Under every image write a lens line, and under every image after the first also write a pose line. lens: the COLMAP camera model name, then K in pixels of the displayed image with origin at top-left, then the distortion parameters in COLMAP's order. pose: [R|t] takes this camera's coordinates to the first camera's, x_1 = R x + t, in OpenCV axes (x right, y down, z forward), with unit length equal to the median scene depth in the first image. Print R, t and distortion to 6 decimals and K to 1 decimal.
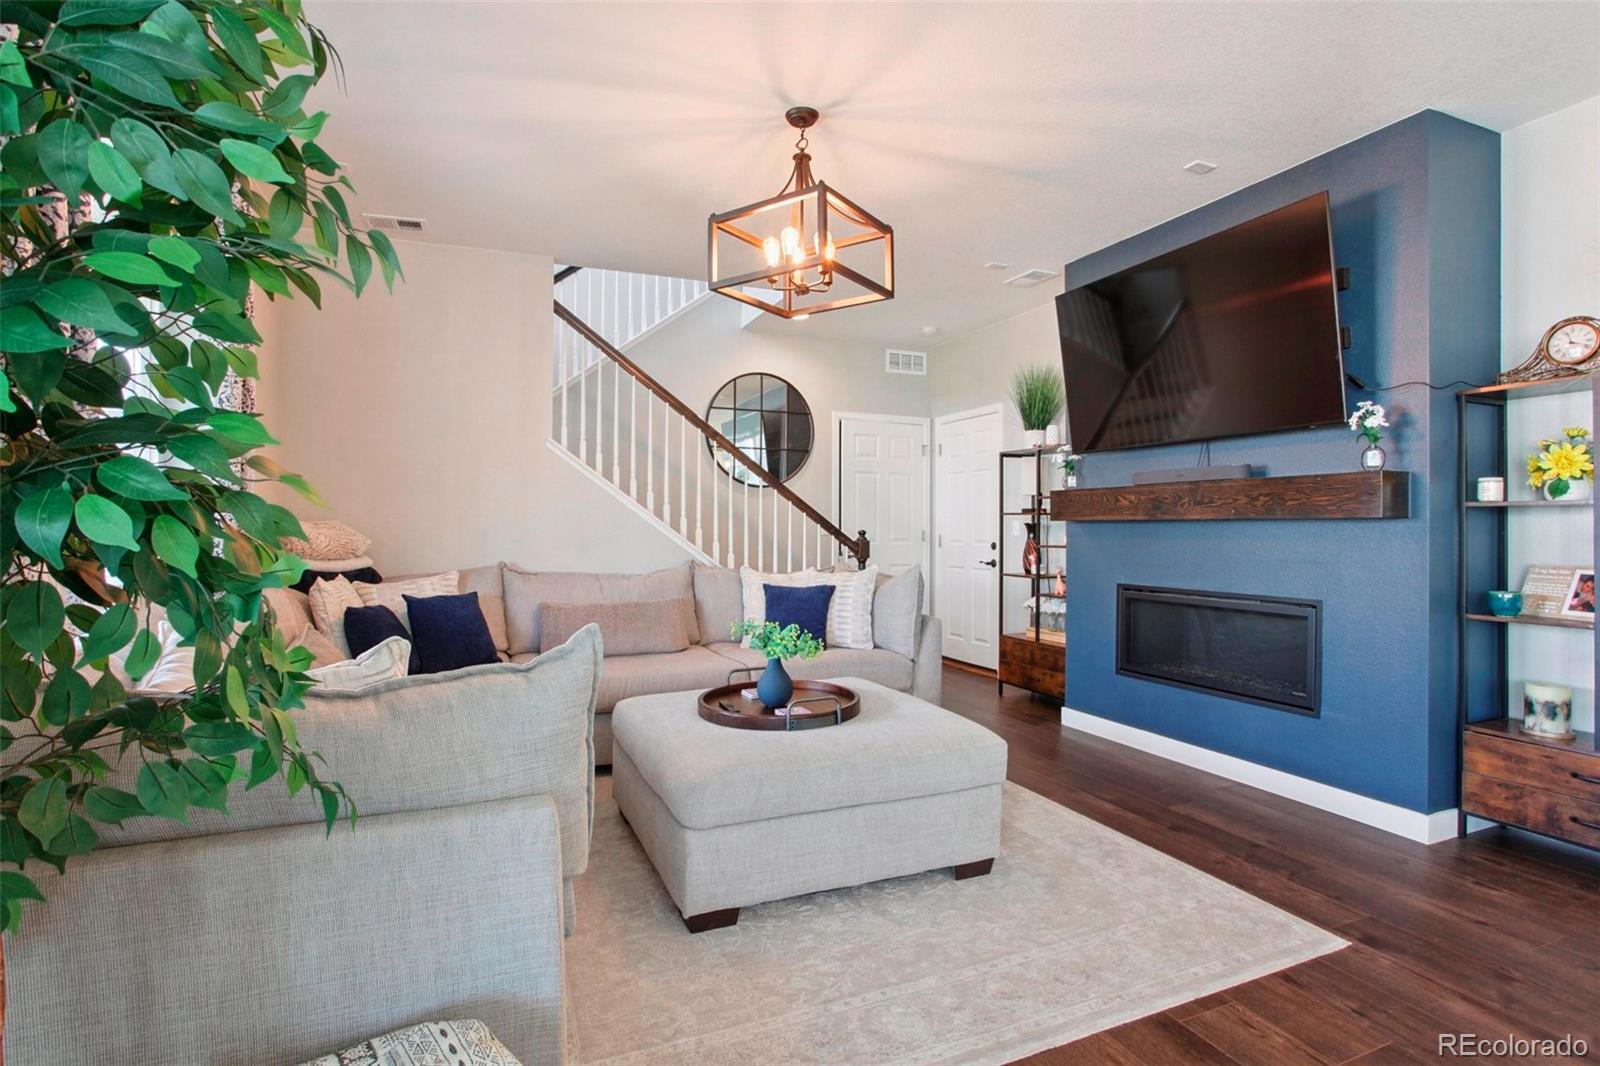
lens RADIAL K [[797.1, 0, 814.6], [0, 797.1, 525.2], [0, 0, 1]] dist [-0.052561, 0.026823]
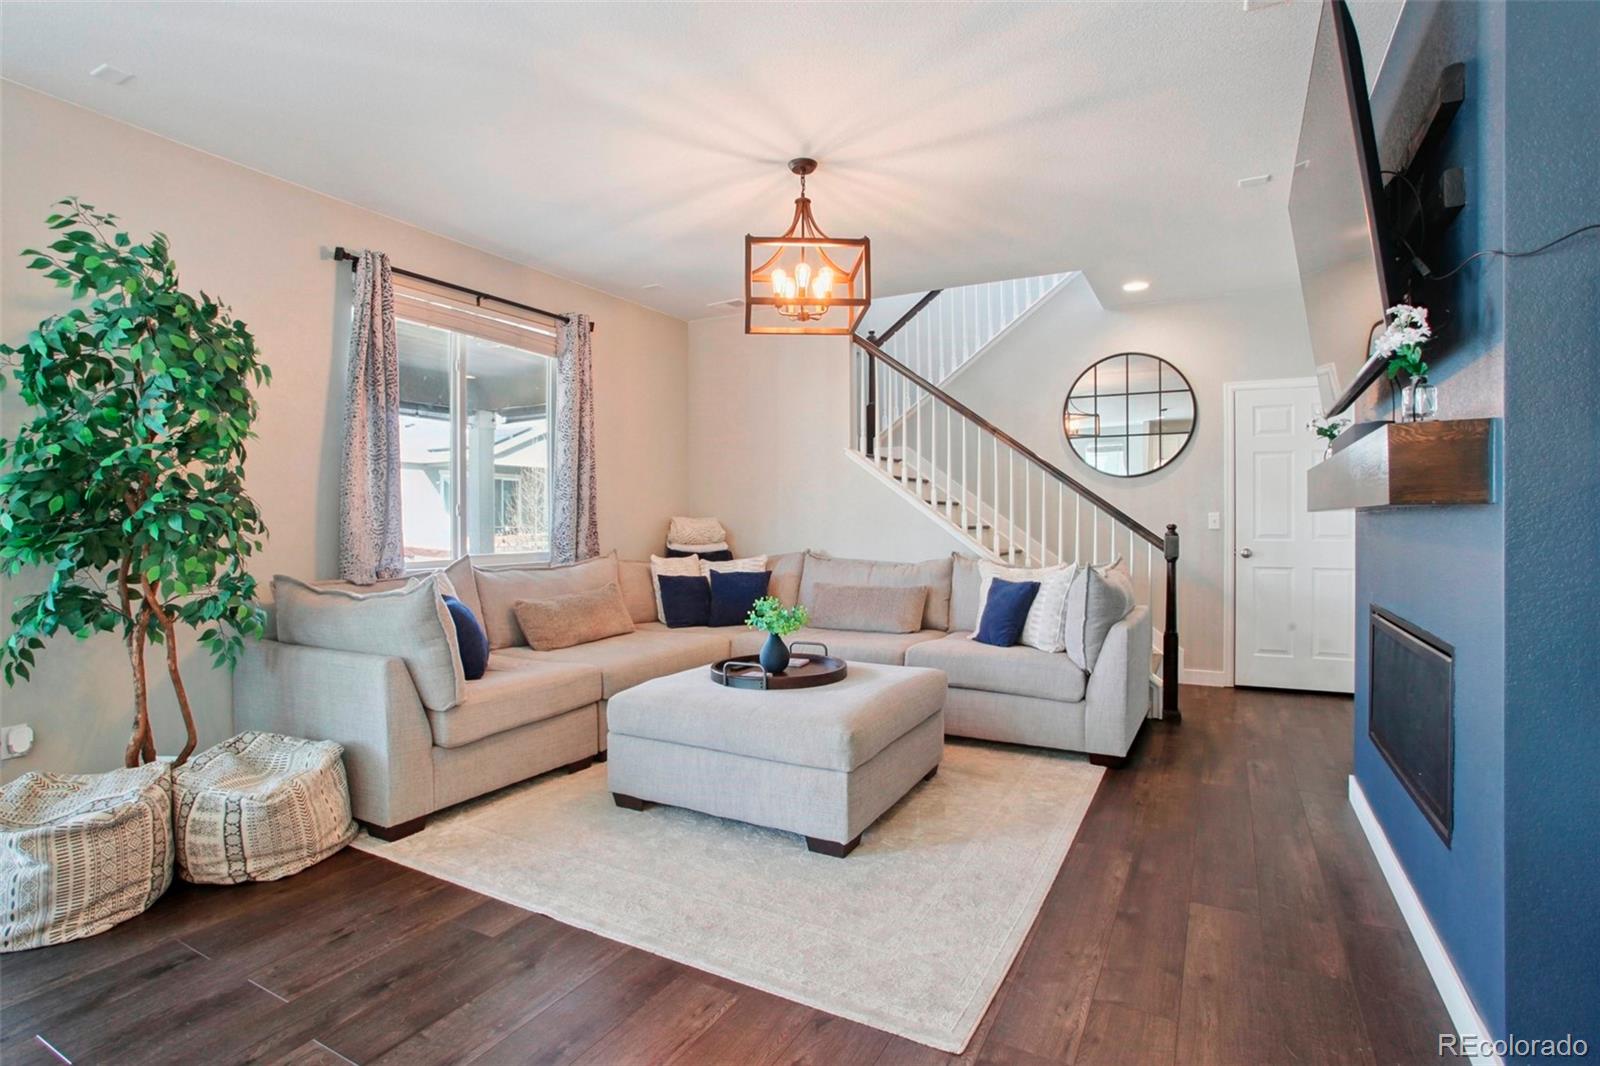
lens RADIAL K [[797.1, 0, 784.0], [0, 797.1, 522.9], [0, 0, 1]] dist [-0.052561, 0.026823]
pose [[0.594292, -0.001019, -0.804249, 0.884530], [0.005702, 0.999979, 0.002946, -0.000527], [0.804229, -0.006337, 0.594285, 0.286322]]
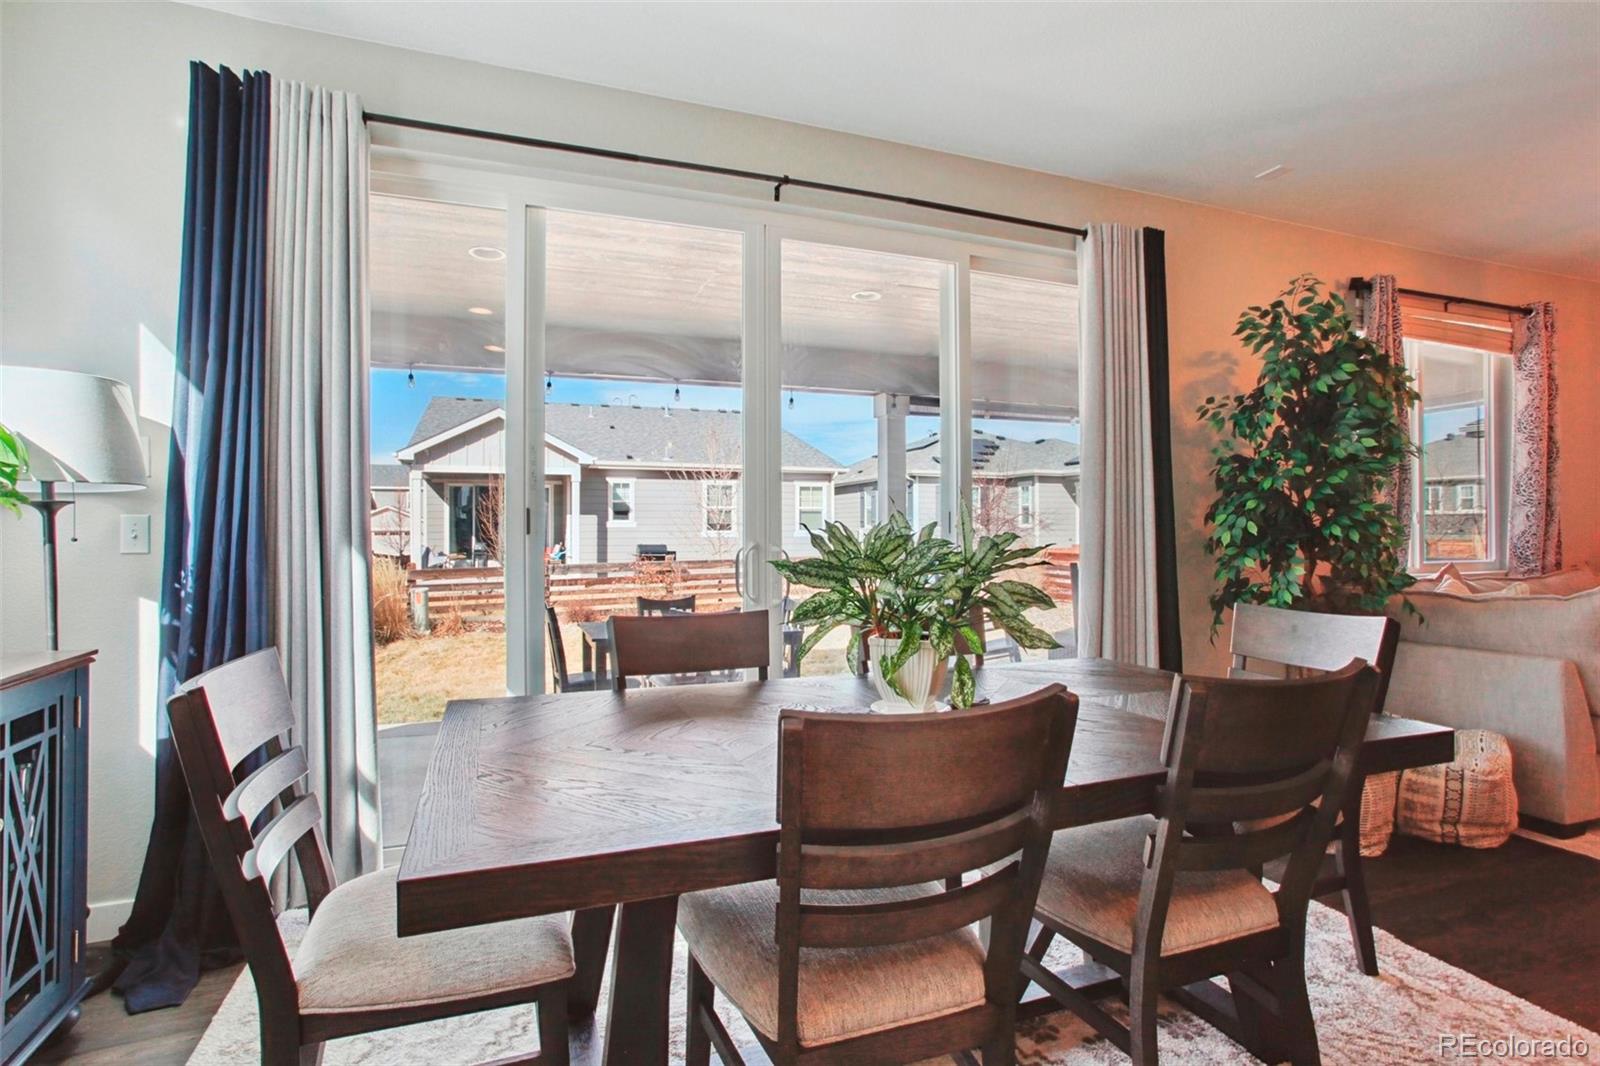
lens RADIAL K [[797.1, 0, 769.4], [0, 797.1, 531.2], [0, 0, 1]] dist [-0.052561, 0.026823]
pose [[-0.059129, -0.005036, -0.998238, 0.868606], [0.006112, 0.999967, -0.005407, 0.001811], [0.998232, -0.006421, -0.059096, -0.464982]]
